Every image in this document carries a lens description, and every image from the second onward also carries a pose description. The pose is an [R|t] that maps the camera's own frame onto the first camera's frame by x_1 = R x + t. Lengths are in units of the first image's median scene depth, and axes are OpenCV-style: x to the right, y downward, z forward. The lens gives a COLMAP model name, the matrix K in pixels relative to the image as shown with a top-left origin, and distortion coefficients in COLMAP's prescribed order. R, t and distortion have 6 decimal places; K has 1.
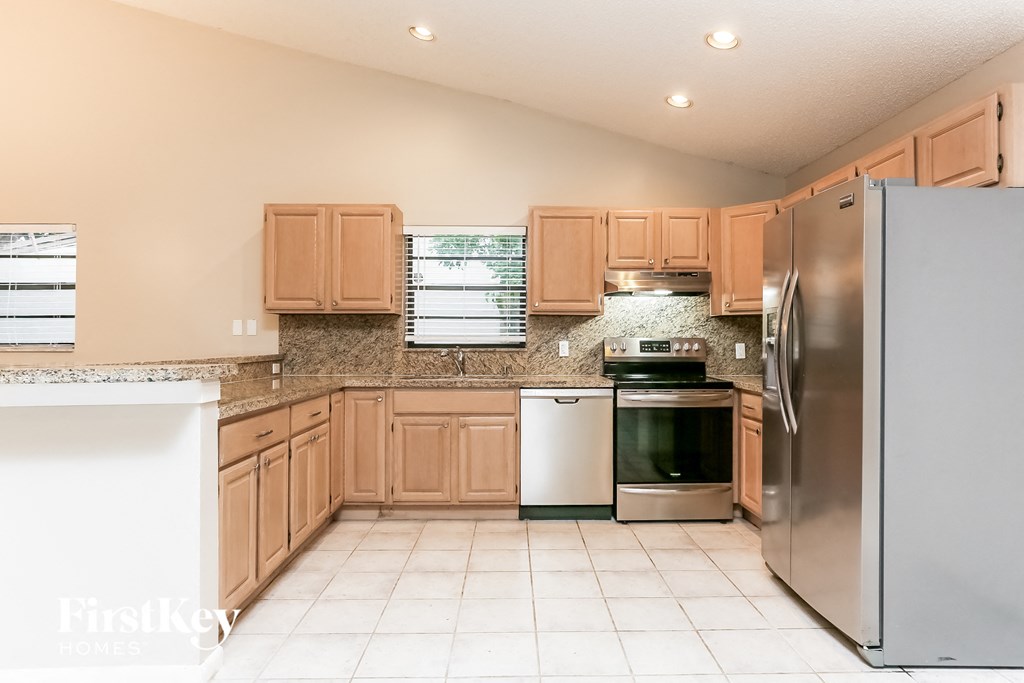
lens RADIAL K [[628.6, 0, 512.0], [0, 628.6, 341.5], [0, 0, 1]] dist [-0.035441, 0.000154]
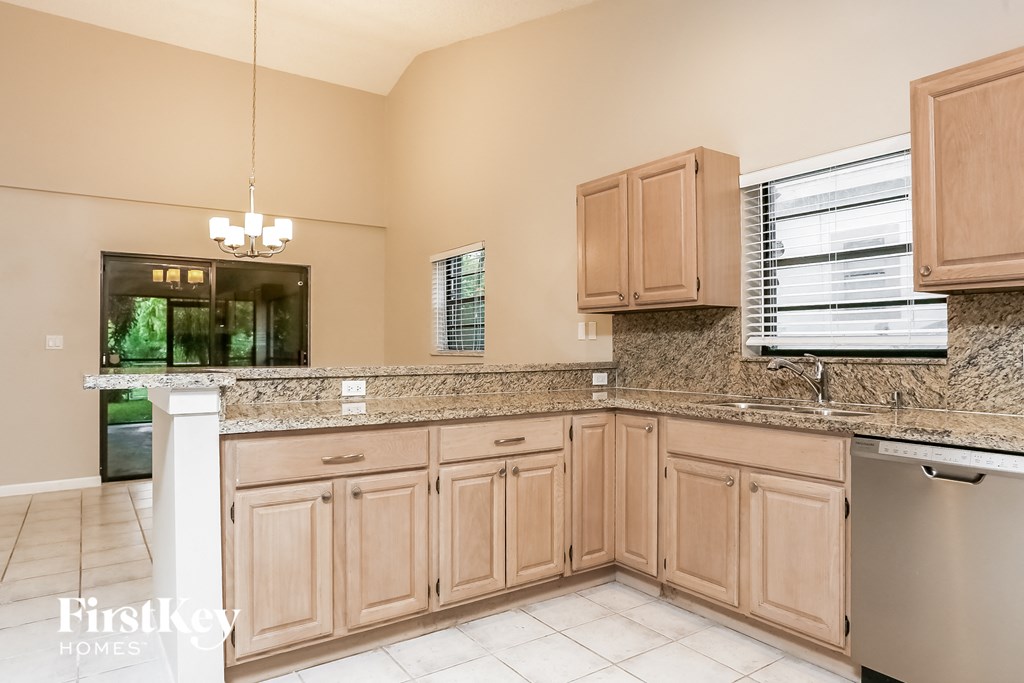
lens RADIAL K [[628.6, 0, 512.0], [0, 628.6, 341.5], [0, 0, 1]] dist [-0.035441, 0.000154]
pose [[0.542826, -0.009835, -0.839788, 0.258744], [0.003245, 0.999949, -0.009613, 0.000733], [0.839839, 0.002493, 0.542829, 0.430532]]
